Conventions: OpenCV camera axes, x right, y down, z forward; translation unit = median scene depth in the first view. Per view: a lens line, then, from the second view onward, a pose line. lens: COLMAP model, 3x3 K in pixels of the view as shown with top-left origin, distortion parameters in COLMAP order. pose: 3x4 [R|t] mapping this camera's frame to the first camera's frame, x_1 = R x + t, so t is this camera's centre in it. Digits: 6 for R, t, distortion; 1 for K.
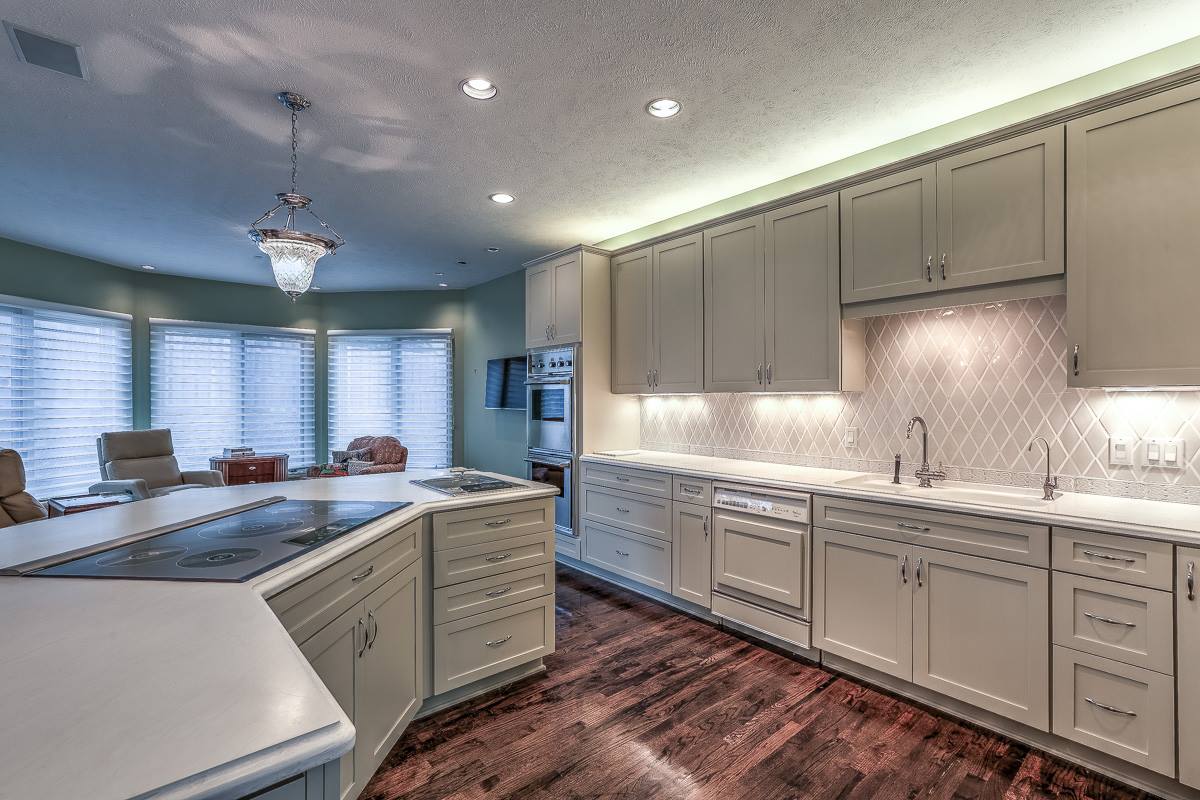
lens RADIAL K [[541.2, 0, 591.9], [0, 541.2, 400.1], [0, 0, 1]] dist [-0.022930, 0.002816]
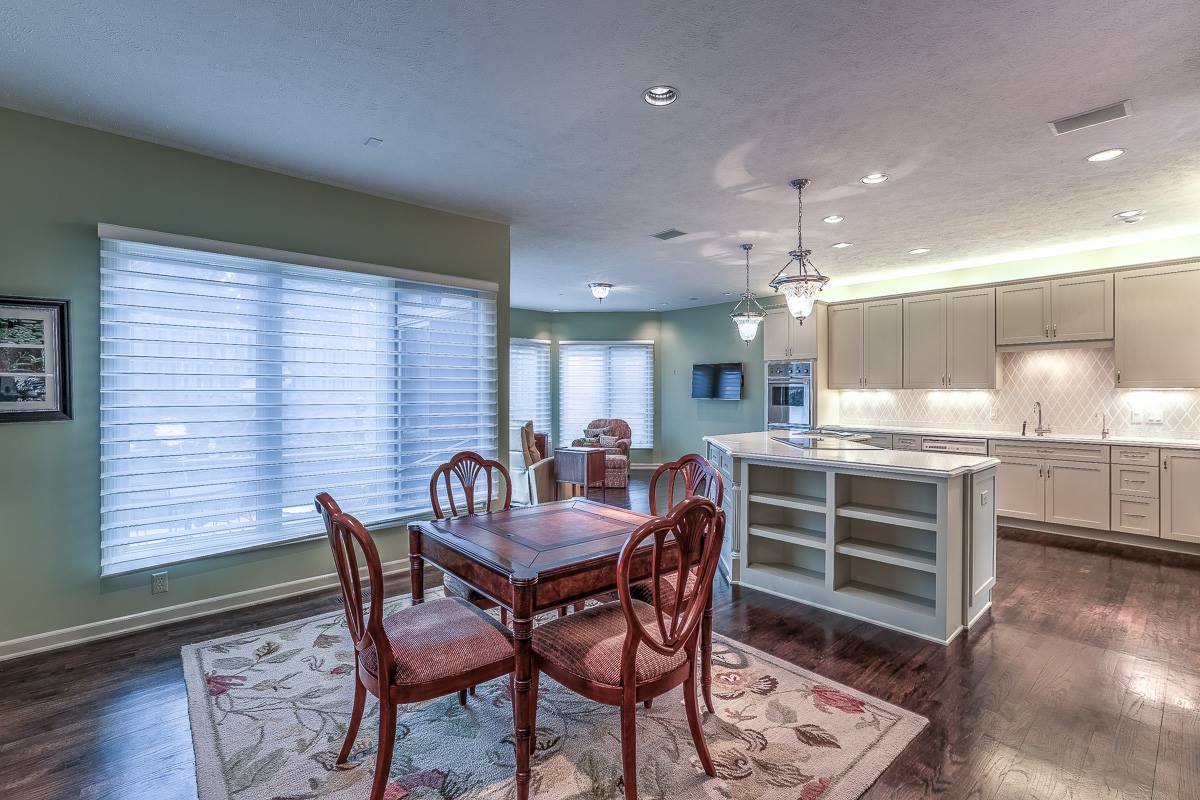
lens RADIAL K [[541.2, 0, 606.1], [0, 541.2, 394.1], [0, 0, 1]] dist [-0.022930, 0.002816]
pose [[0.999718, 0.000414, 0.023731, -0.993290], [-0.000521, 0.999990, 0.004502, -0.006215], [-0.023729, -0.004513, 0.999708, -0.908852]]
